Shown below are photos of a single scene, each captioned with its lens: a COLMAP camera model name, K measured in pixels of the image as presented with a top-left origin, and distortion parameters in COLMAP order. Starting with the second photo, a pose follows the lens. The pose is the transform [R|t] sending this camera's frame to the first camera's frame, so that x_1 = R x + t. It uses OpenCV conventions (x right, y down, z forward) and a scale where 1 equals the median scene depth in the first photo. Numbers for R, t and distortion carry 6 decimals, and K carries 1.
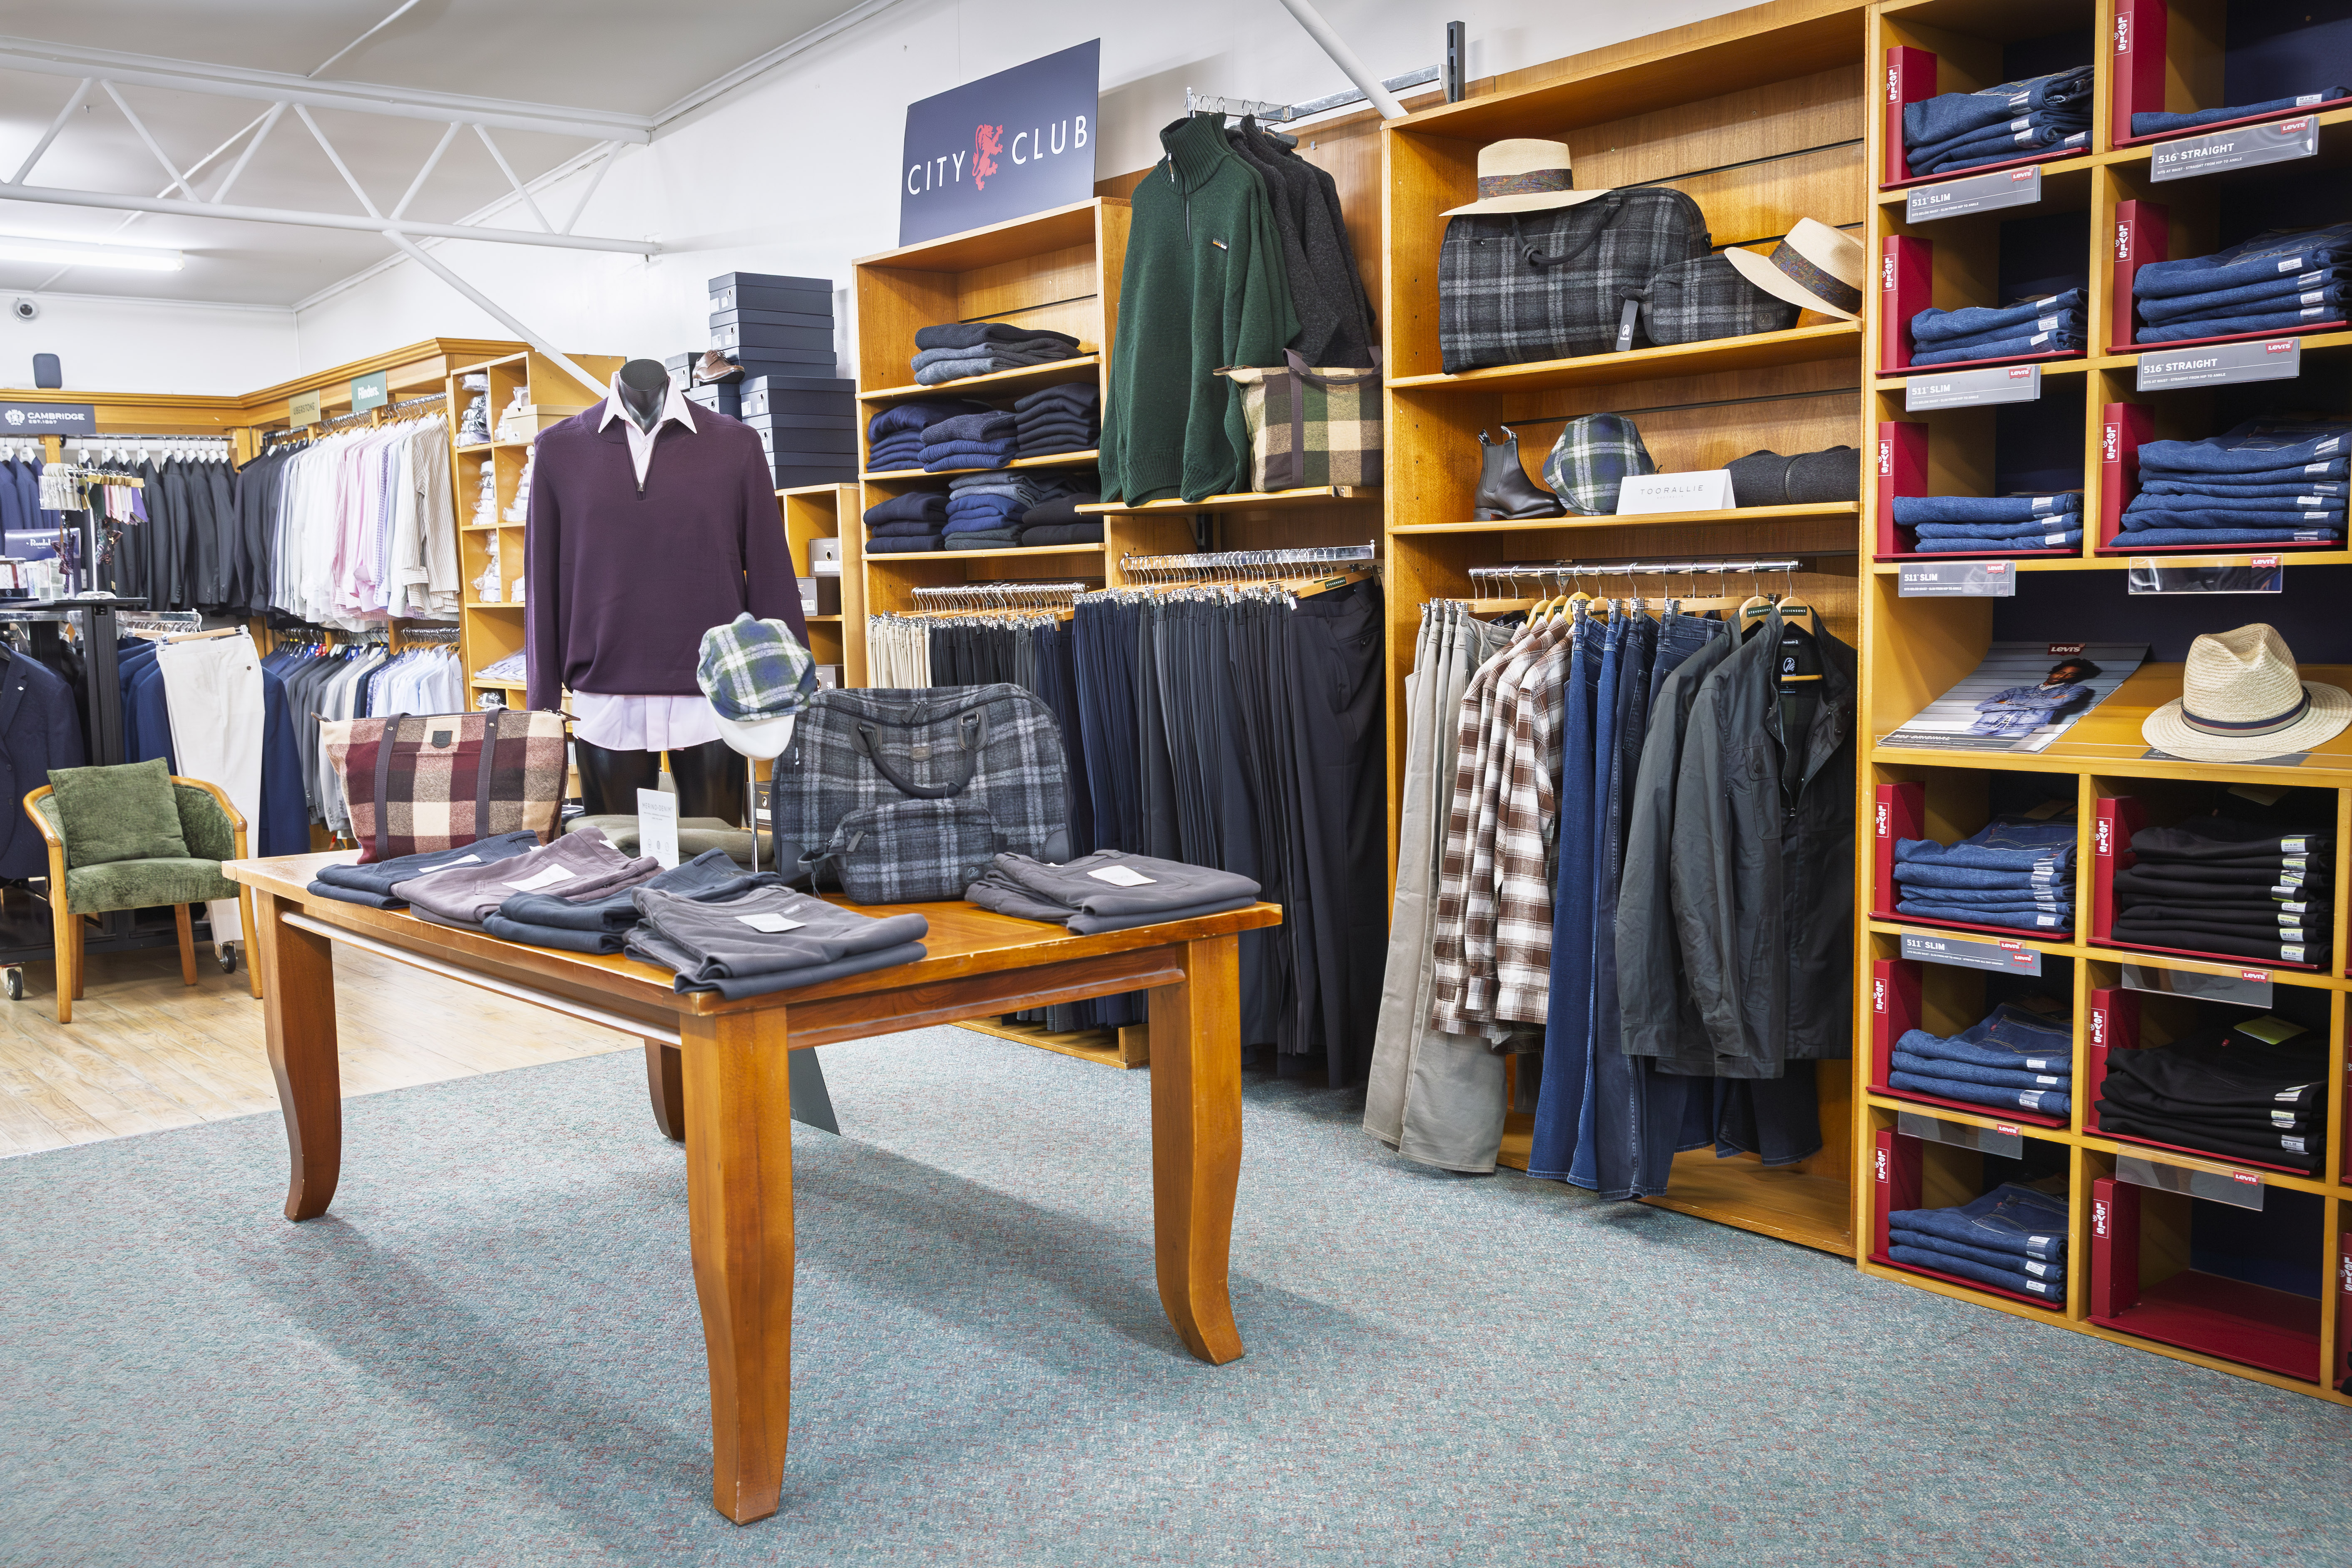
lens RADIAL K [[2095.0, 0, 1174.7], [0, 2095.0, 842.6], [0, 0, 1]] dist [-0.005536, 0.003361]
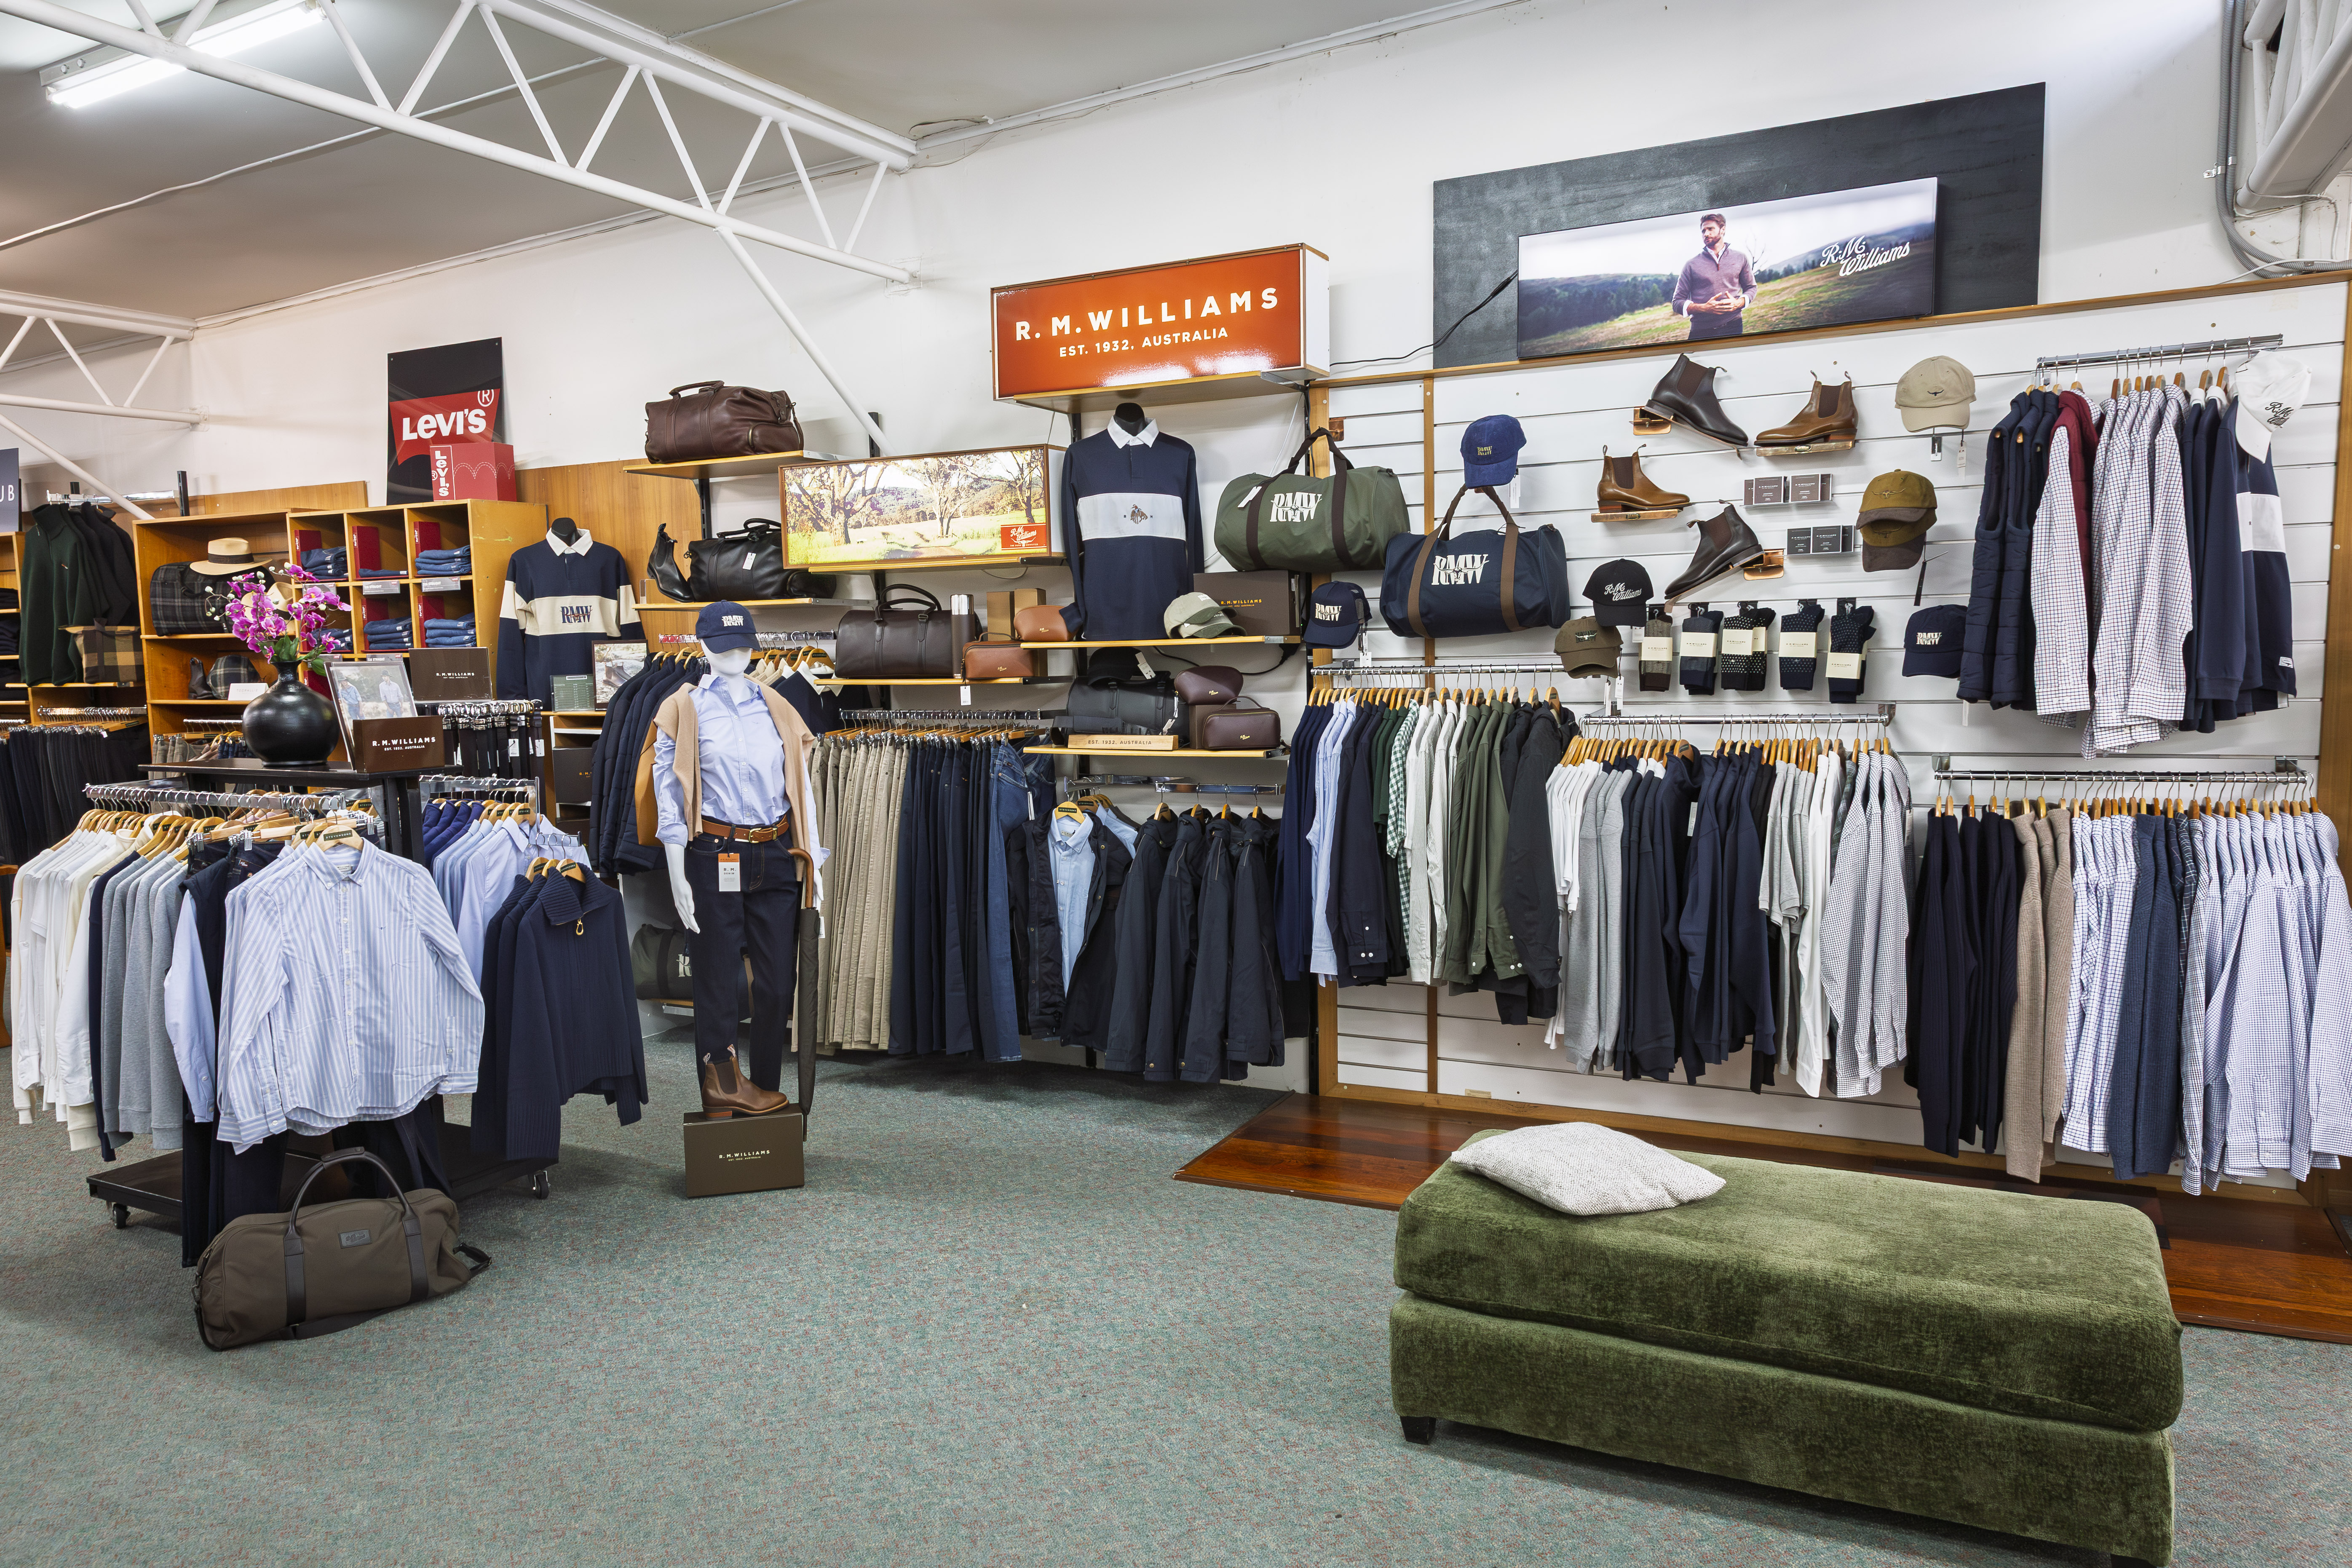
lens RADIAL K [[1571.9, 0, 1174.1], [0, 1571.9, 814.5], [0, 0, 1]] dist [-0.000460, -0.002684]
pose [[0.909024, -0.044111, 0.414404, 0.379128], [0.051166, 0.998673, -0.005931, 0.035344], [-0.413592, 0.026595, 0.910074, -0.929657]]
